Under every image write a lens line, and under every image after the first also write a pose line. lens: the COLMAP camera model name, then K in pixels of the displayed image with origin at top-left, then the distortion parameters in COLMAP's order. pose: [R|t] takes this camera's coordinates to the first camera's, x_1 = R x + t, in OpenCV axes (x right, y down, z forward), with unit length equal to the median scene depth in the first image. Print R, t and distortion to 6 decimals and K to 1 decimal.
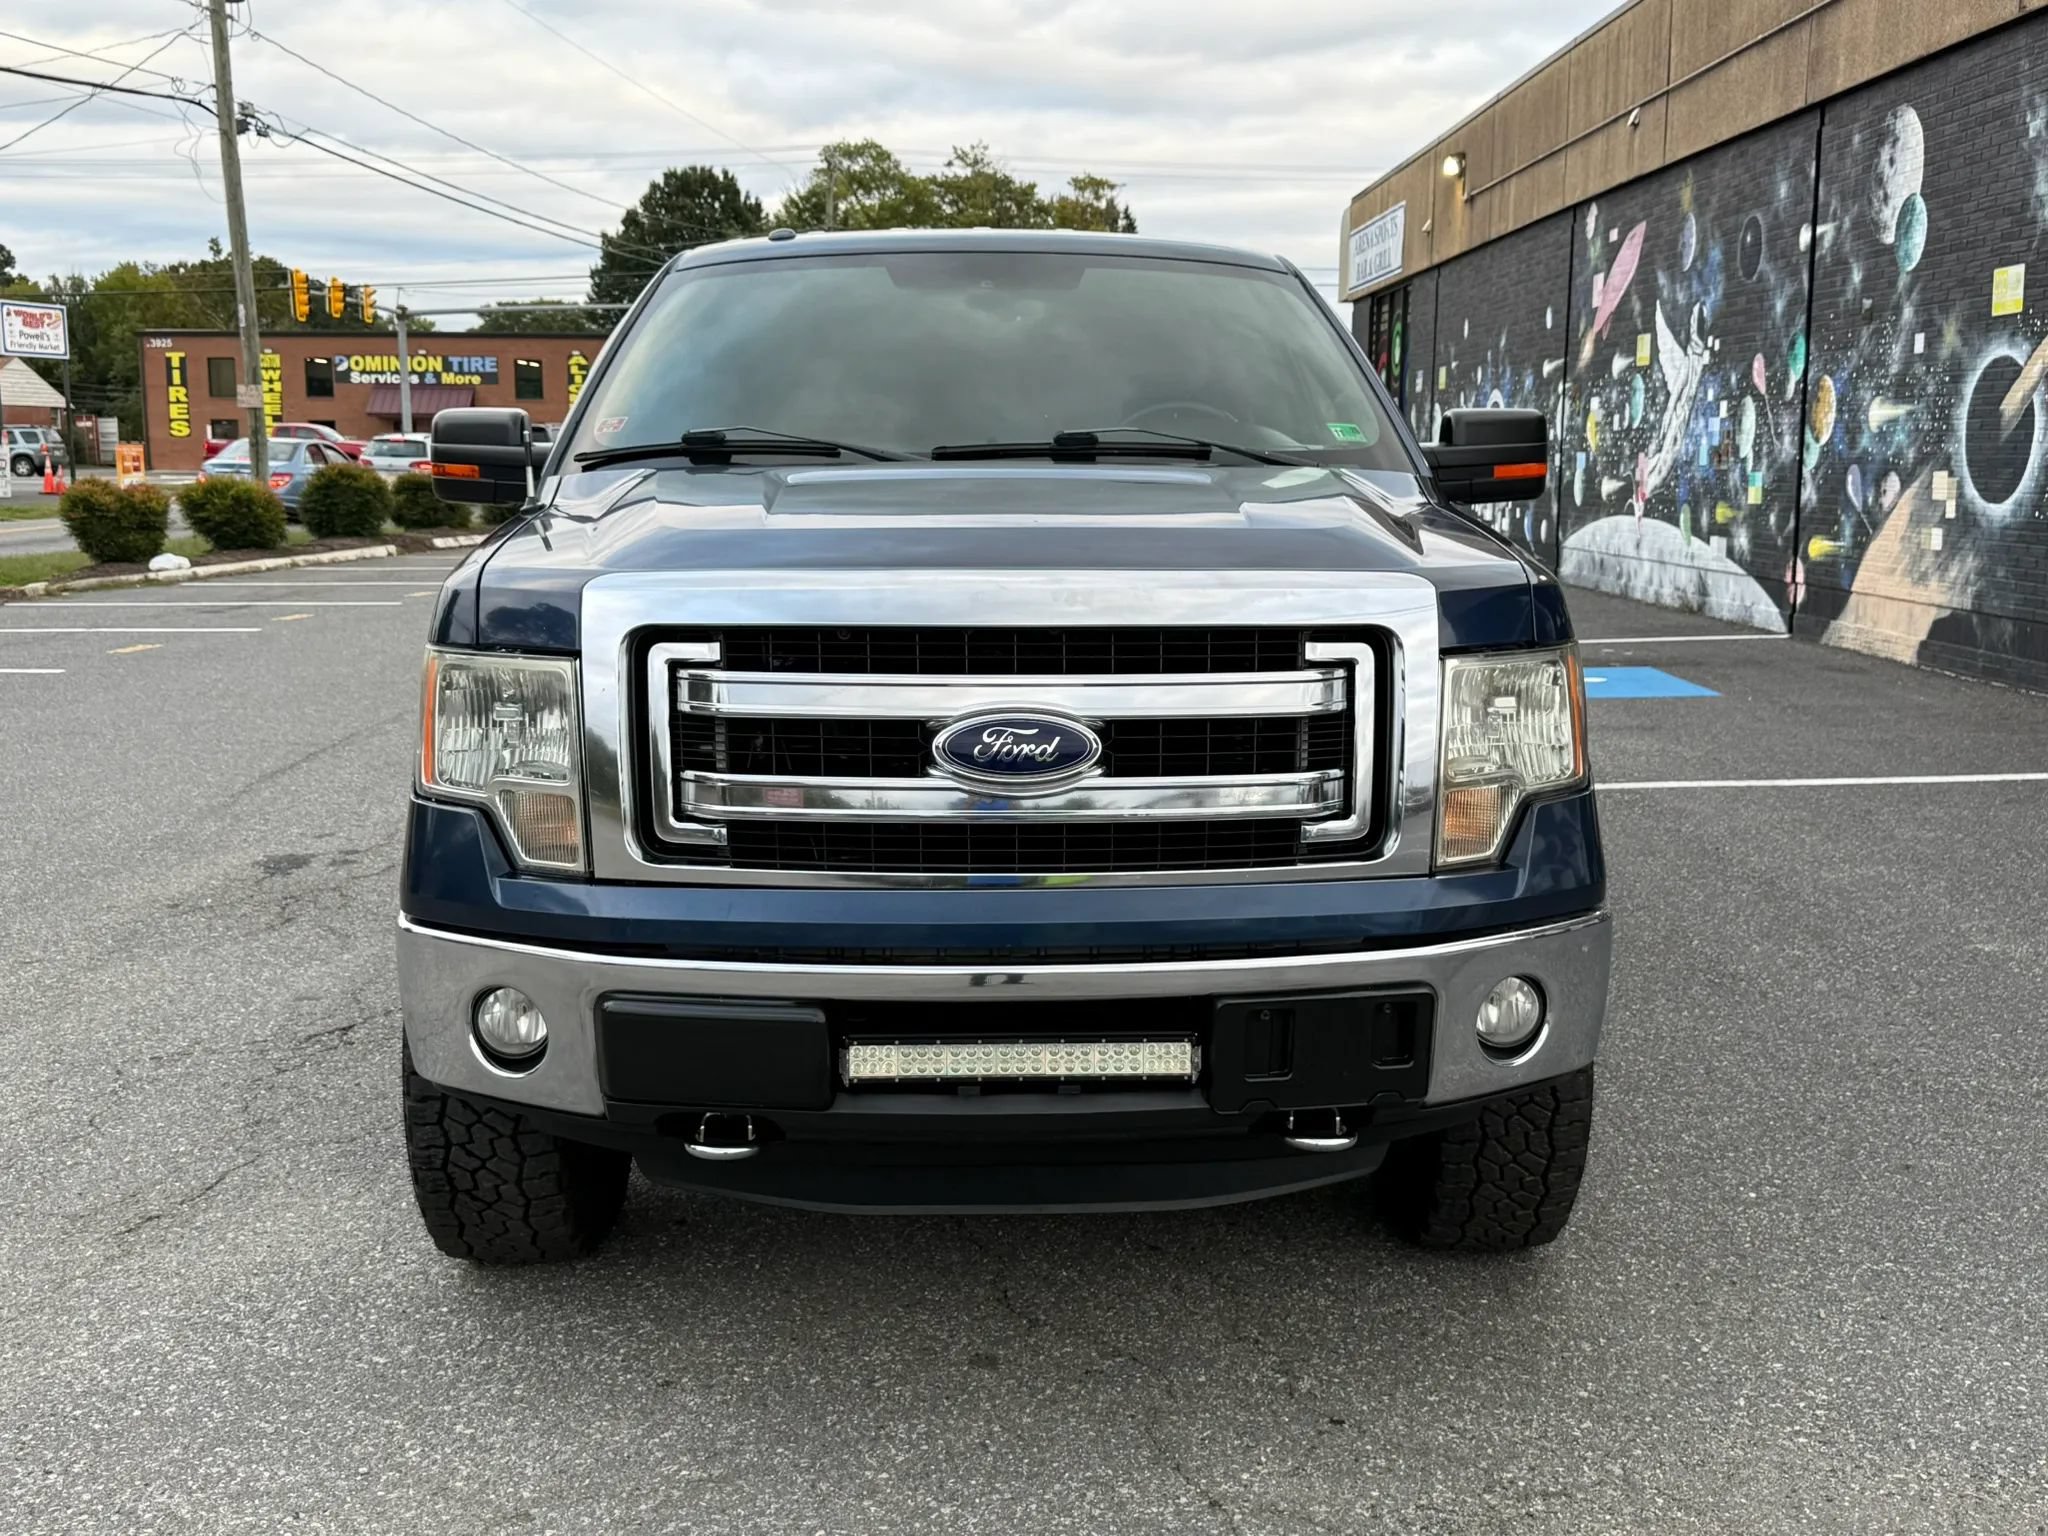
lens RADIAL K [[2088.0, 0, 1018.4], [0, 2088.0, 776.5], [0, 0, 1]] dist [0.147013, -0.296738]
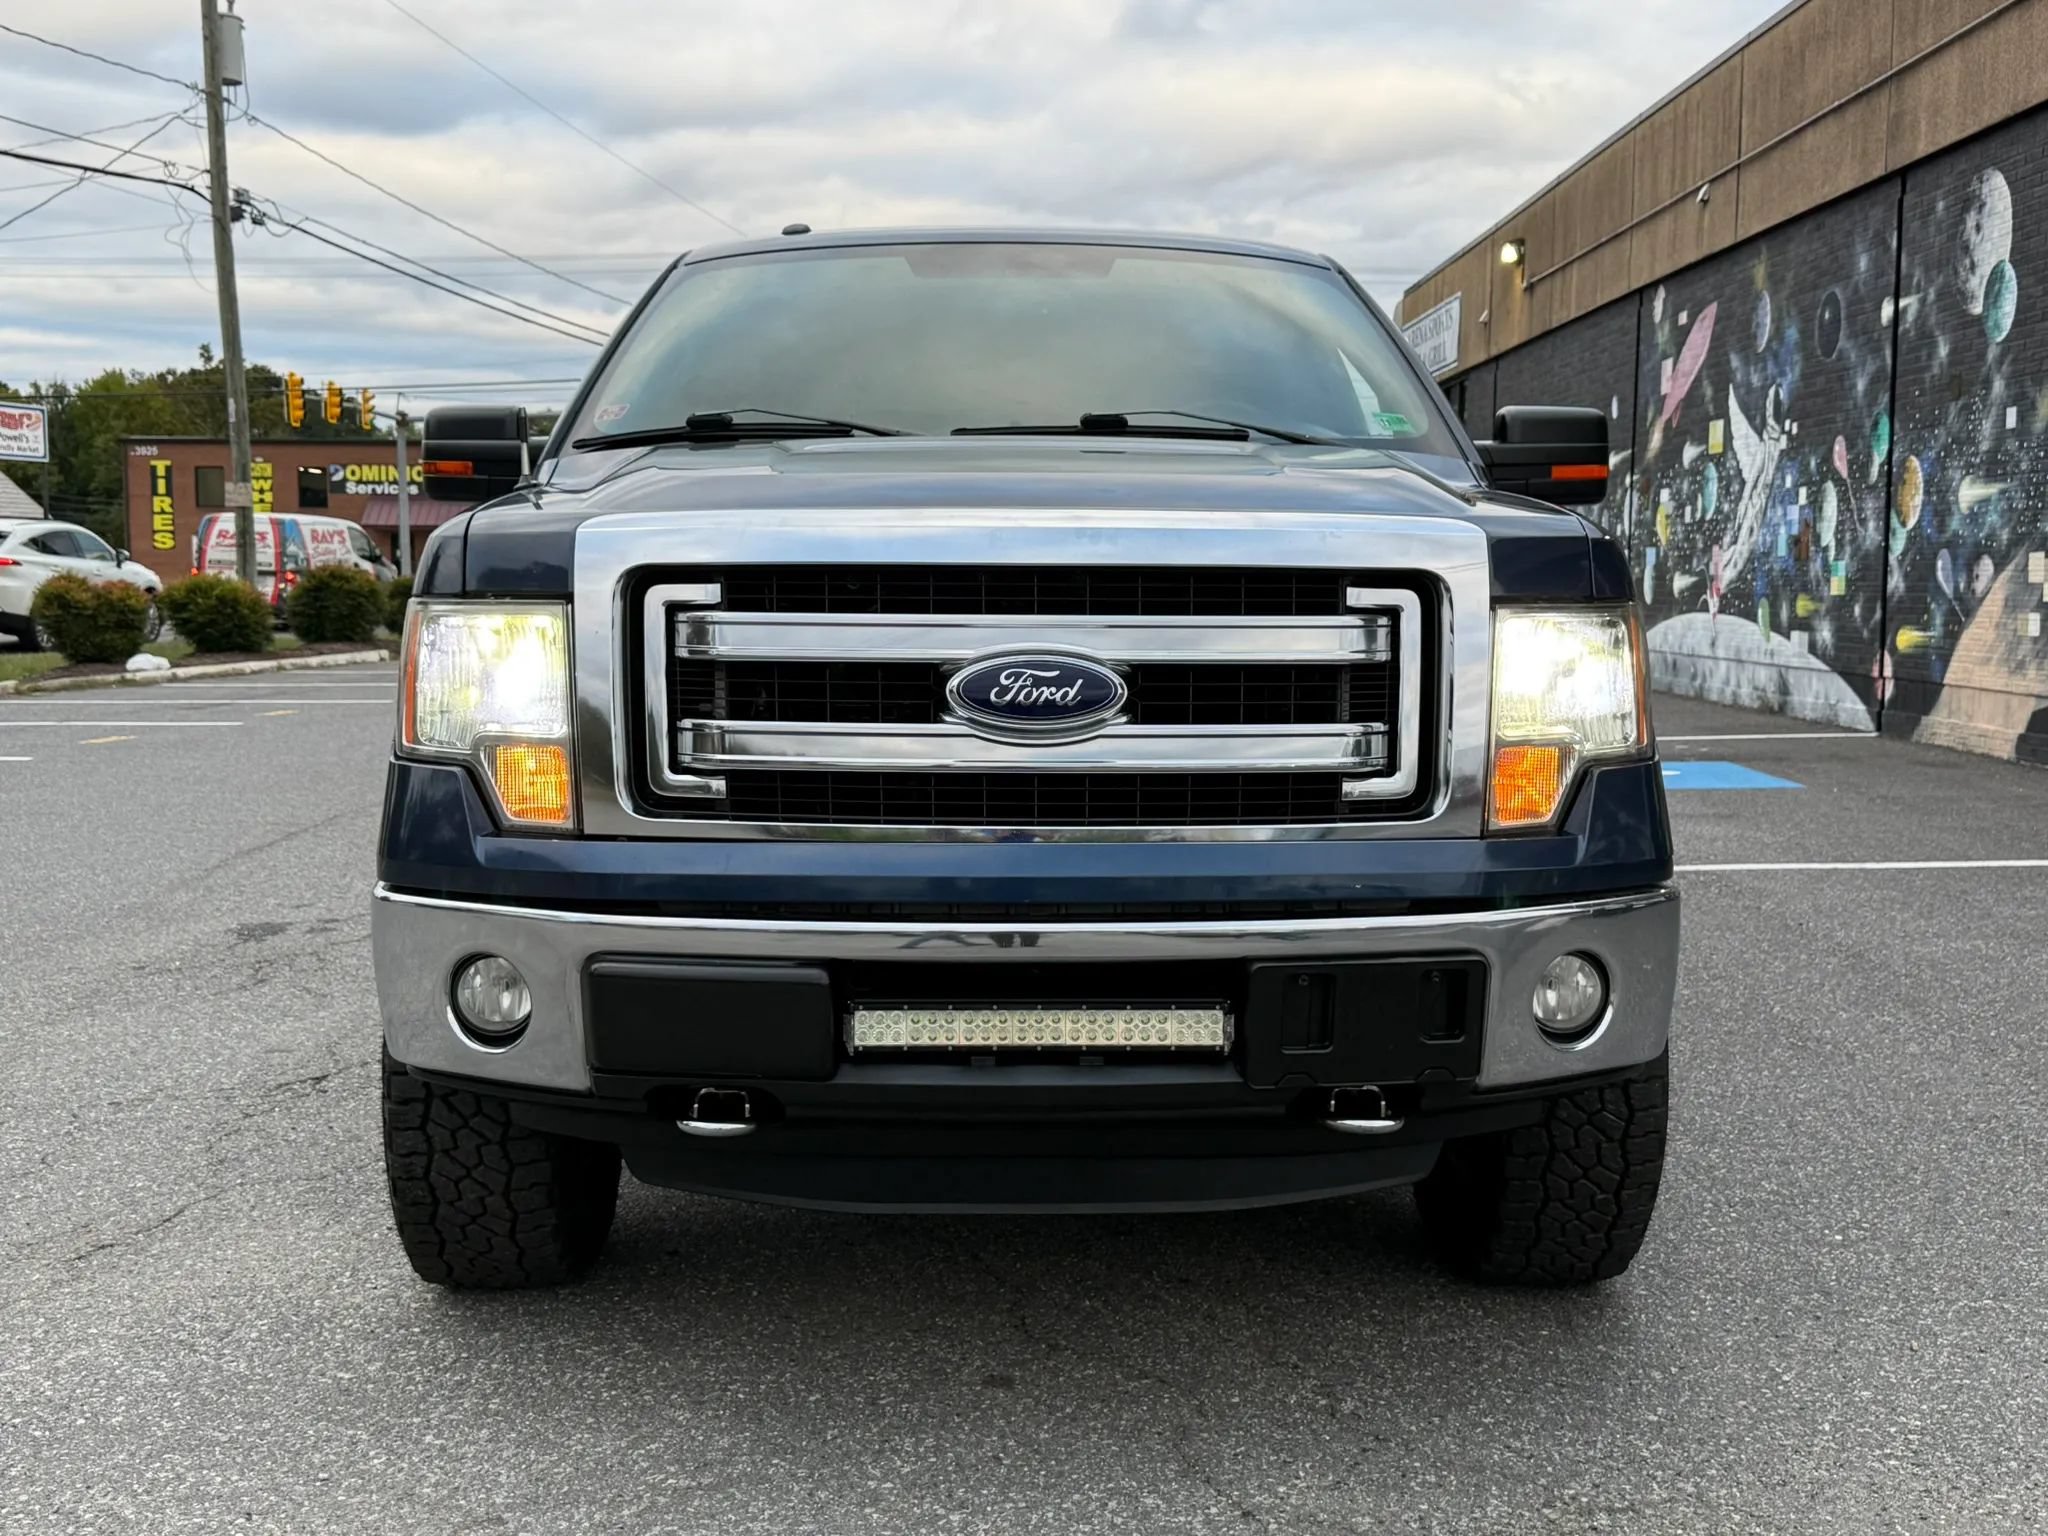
lens RADIAL K [[2238.5, 0, 1021.4], [0, 2238.5, 792.3], [0, 0, 1]] dist [0.158290, -0.332109]
pose [[0.999905, 0.005214, -0.012730, 0.001361], [-0.005916, 0.998427, -0.055761, 0.021412], [0.012419, 0.055831, 0.998363, 0.000250]]
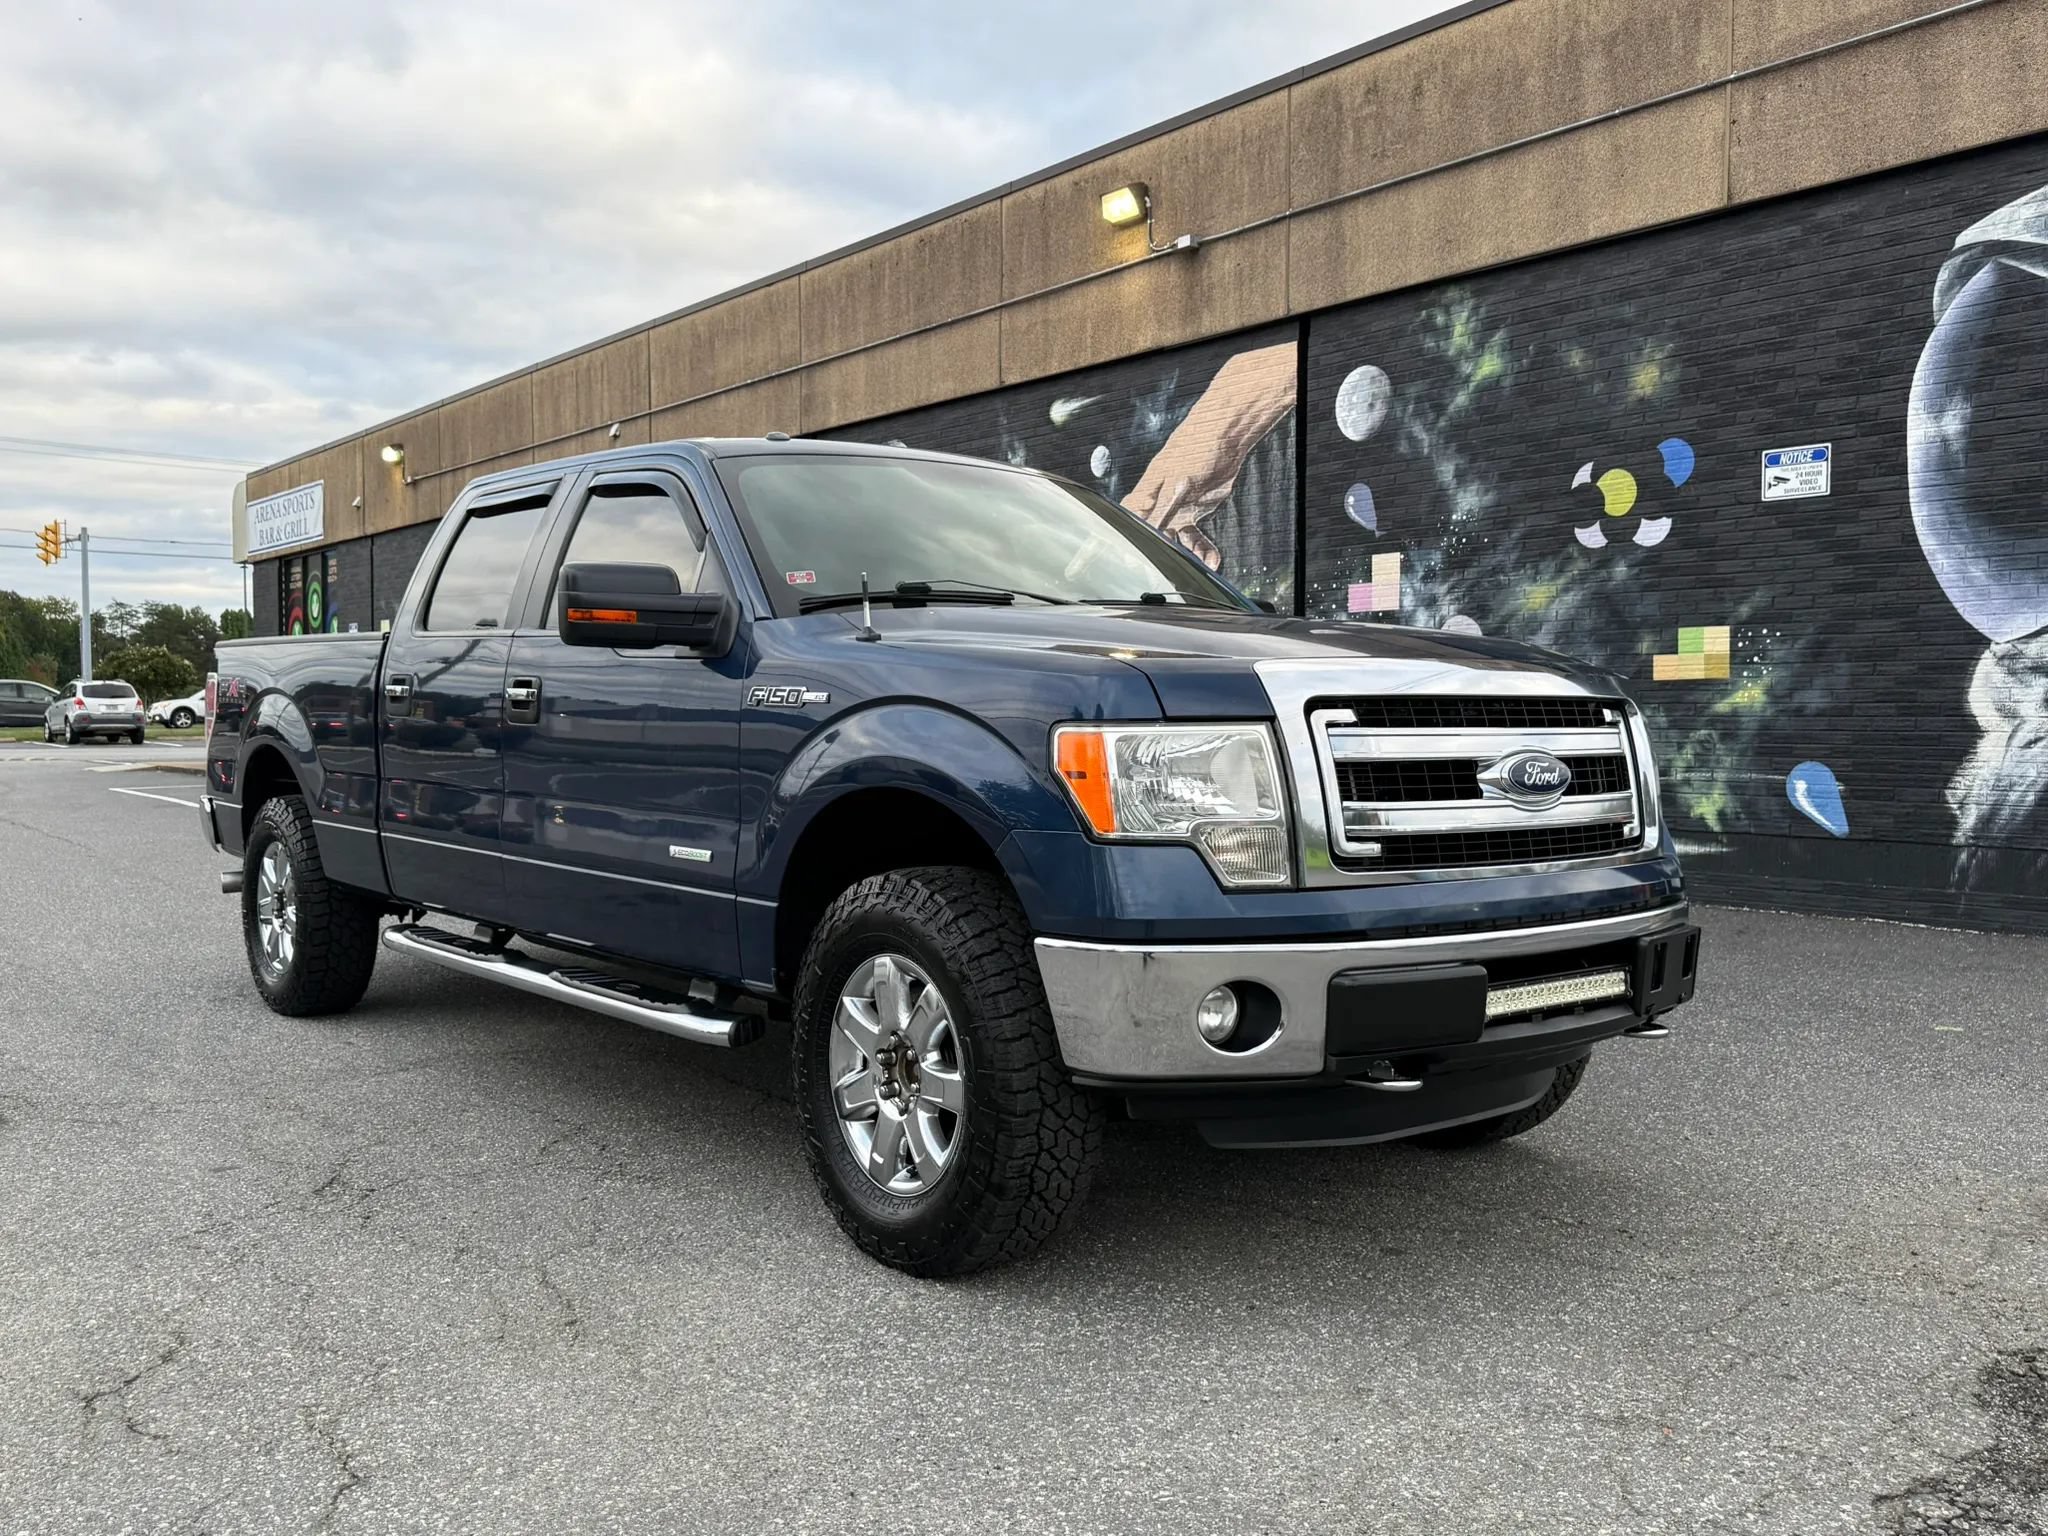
lens RADIAL K [[1760.0, 0, 1028.5], [0, 1760.0, 764.8], [0, 0, 1]] dist [0.101636, -0.169197]
pose [[0.792900, -0.014839, 0.609171, -0.253932], [0.089799, 0.991634, -0.092728, 0.014979], [-0.602699, 0.128227, 0.787599, 0.058259]]
